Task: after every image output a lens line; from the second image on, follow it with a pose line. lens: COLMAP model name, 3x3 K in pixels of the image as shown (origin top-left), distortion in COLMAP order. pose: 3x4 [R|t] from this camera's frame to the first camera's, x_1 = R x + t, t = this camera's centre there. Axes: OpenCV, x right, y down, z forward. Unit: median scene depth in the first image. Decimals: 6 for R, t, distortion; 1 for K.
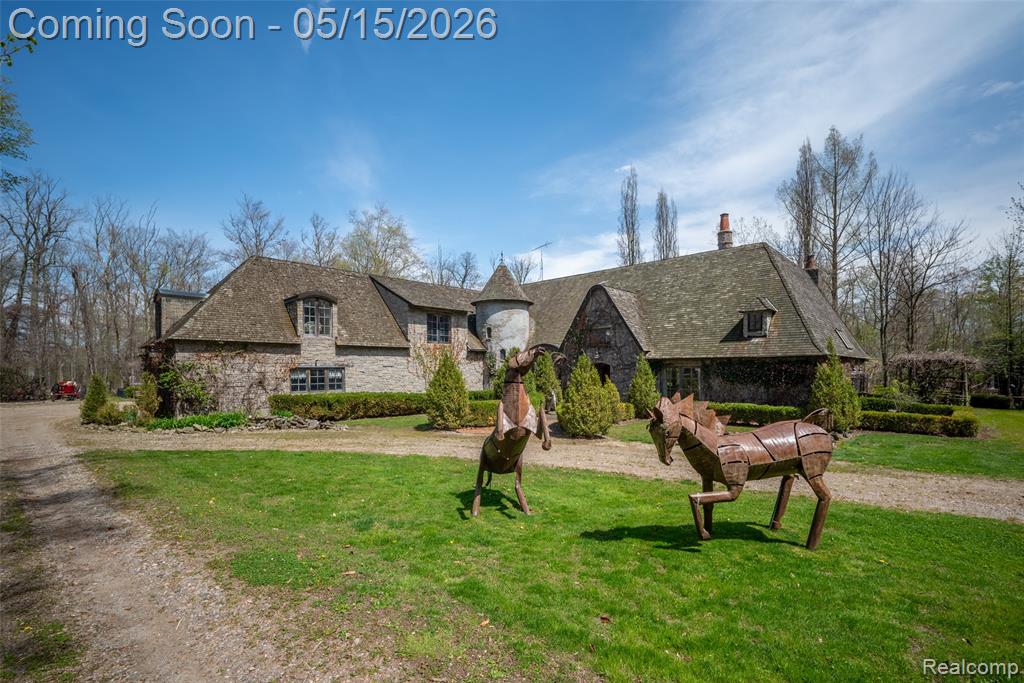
lens RADIAL K [[427.8, 0, 513.3], [0, 427.8, 384.4], [0, 0, 1]] dist [-0.008407, -0.000266]
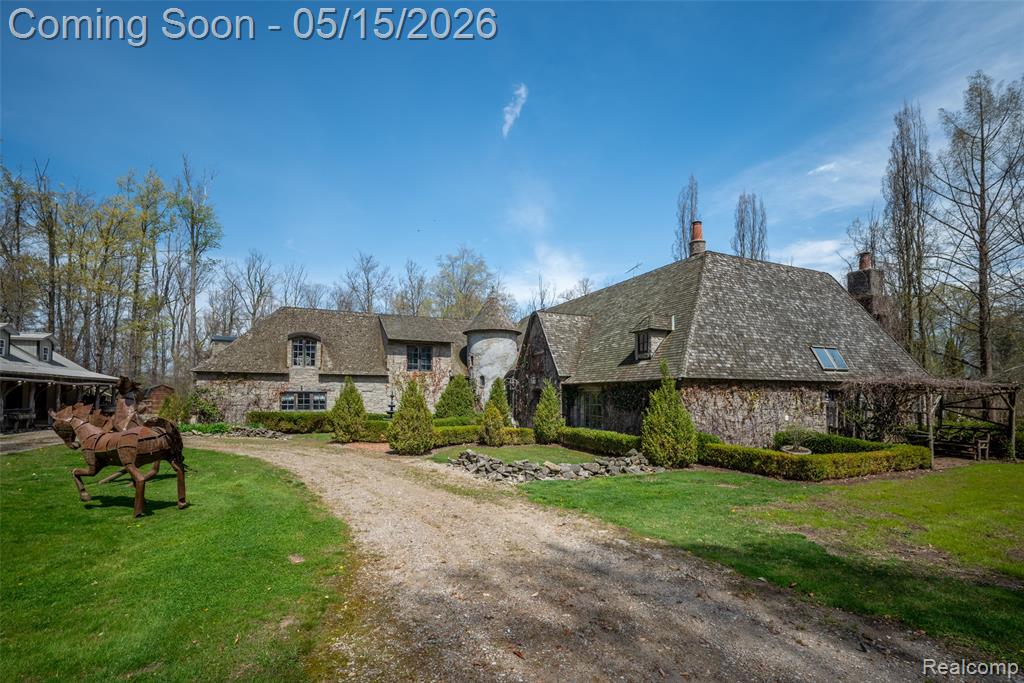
lens RADIAL K [[437.5, 0, 513.8], [0, 437.5, 395.6], [0, 0, 1]] dist [-0.002460, 0.000002]
pose [[0.928482, 0.006558, -0.371320, 0.584275], [-0.021113, 0.999159, -0.035146, 0.004573], [0.370778, 0.040473, 0.927839, 0.022898]]
